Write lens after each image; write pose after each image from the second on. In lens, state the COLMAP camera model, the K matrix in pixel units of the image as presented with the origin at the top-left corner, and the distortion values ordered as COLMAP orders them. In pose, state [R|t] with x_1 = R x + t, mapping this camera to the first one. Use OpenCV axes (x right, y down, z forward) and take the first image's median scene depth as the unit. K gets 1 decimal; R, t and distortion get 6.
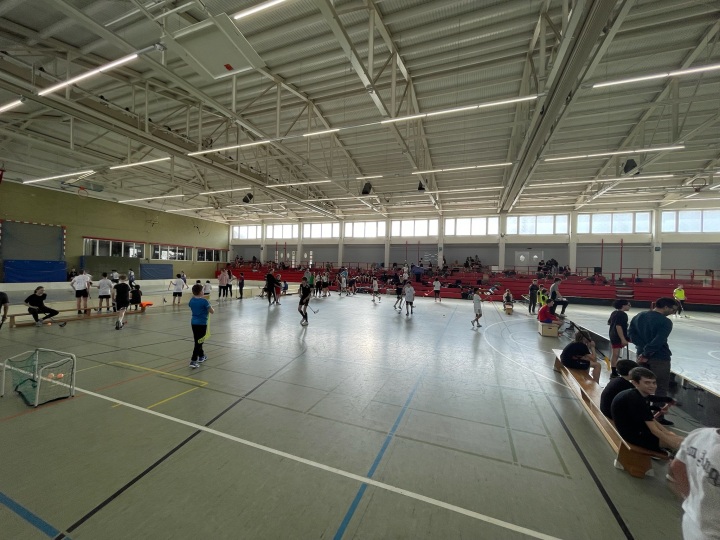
lens RADIAL K [[289.4, 0, 358.6], [0, 289.4, 269.1], [0, 0, 1]] dist [-0.000390, -0.000054]
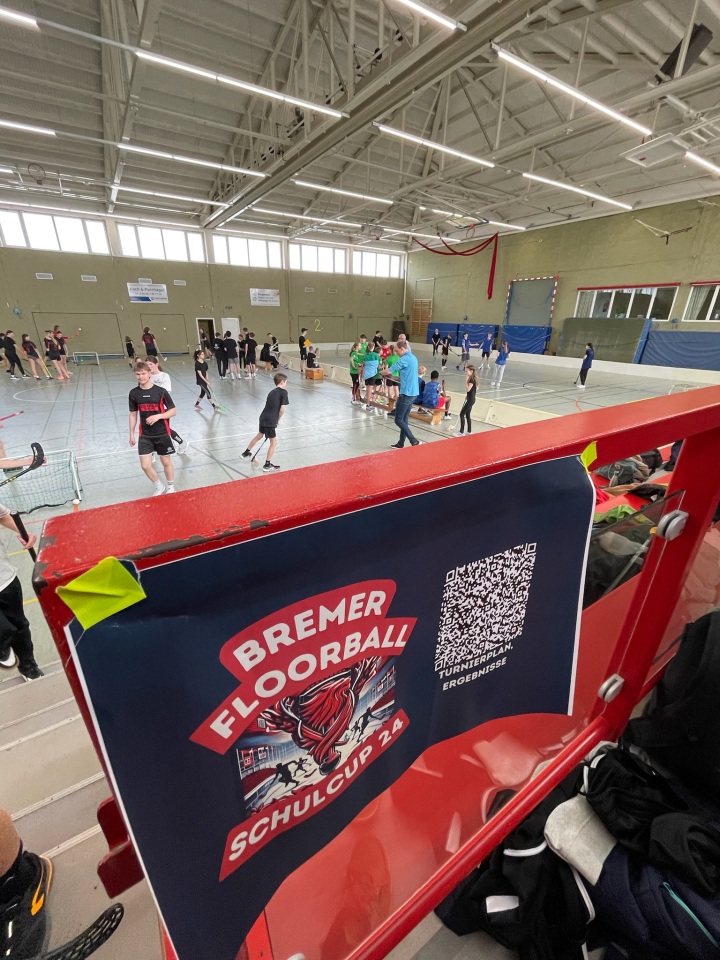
lens RADIAL K [[385.8, 0, 357.9], [0, 385.8, 477.9], [0, 0, 1]] dist [-0.000390, -0.000054]
pose [[0.578208, -0.335511, 0.743712, -1.002878], [0.012758, 0.915142, 0.402929, -0.034154], [-0.815790, -0.223488, 0.533423, 0.379360]]
